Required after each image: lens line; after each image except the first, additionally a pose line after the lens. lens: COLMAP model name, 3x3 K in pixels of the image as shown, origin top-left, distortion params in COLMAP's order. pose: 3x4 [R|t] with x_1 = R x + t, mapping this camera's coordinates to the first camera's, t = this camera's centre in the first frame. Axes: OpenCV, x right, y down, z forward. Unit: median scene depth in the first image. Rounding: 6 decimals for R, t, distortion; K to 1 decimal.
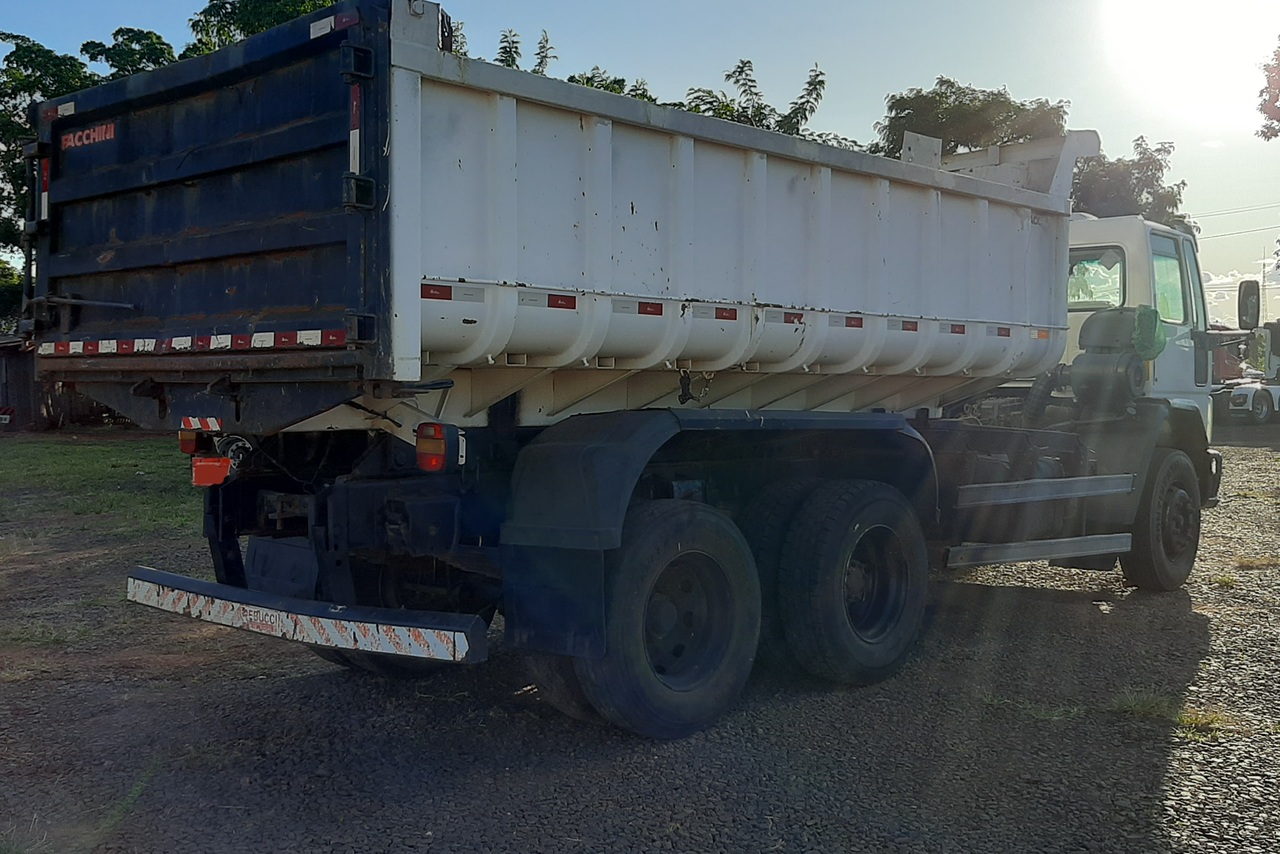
lens RADIAL K [[1338.7, 0, 638.9], [0, 1338.7, 454.8], [0, 0, 1]] dist [0.009781, 0.002847]
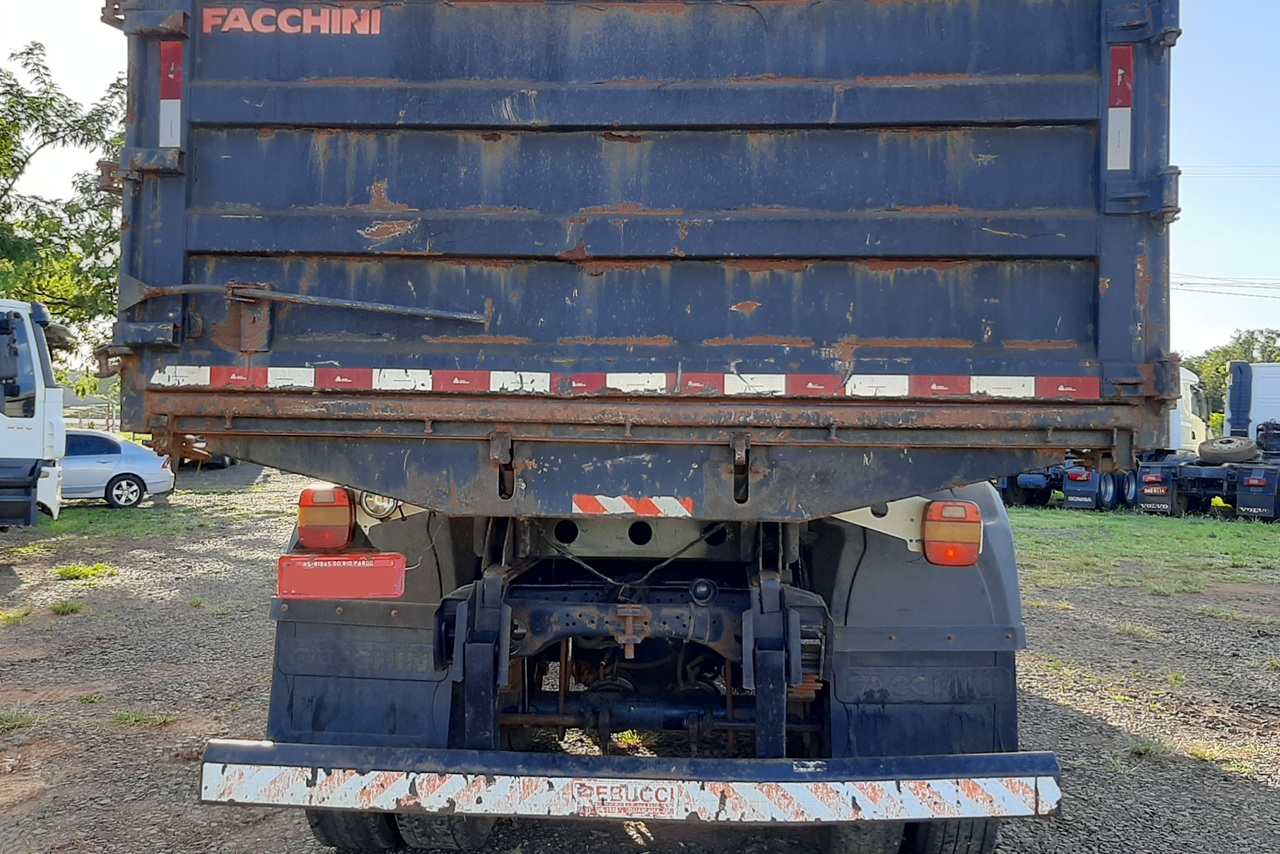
lens RADIAL K [[1337.9, 0, 597.7], [0, 1337.9, 451.4], [0, 0, 1]] dist [0.056926, 0.008615]
pose [[0.779564, 0.004226, 0.626309, -0.719880], [0.016622, 0.999485, -0.027434, -0.031401], [-0.626102, 0.031798, 0.779092, 0.489698]]
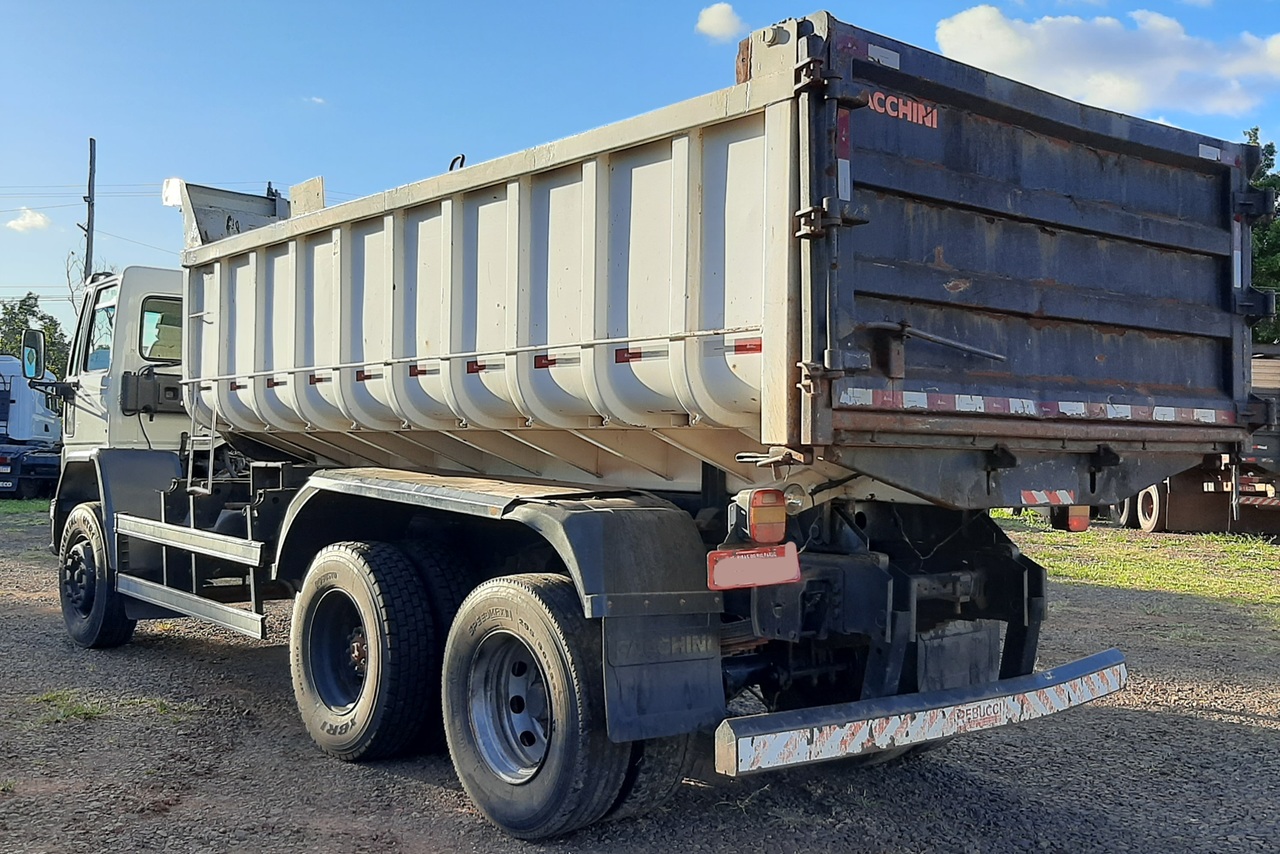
lens RADIAL K [[1338.7, 0, 638.9], [0, 1338.7, 454.8], [0, 0, 1]] dist [0.009781, 0.002847]
pose [[0.143585, -0.003593, 0.989632, -1.212751], [0.031898, 0.999491, -0.001000, -0.057753], [-0.989124, 0.031711, 0.143626, 1.103062]]
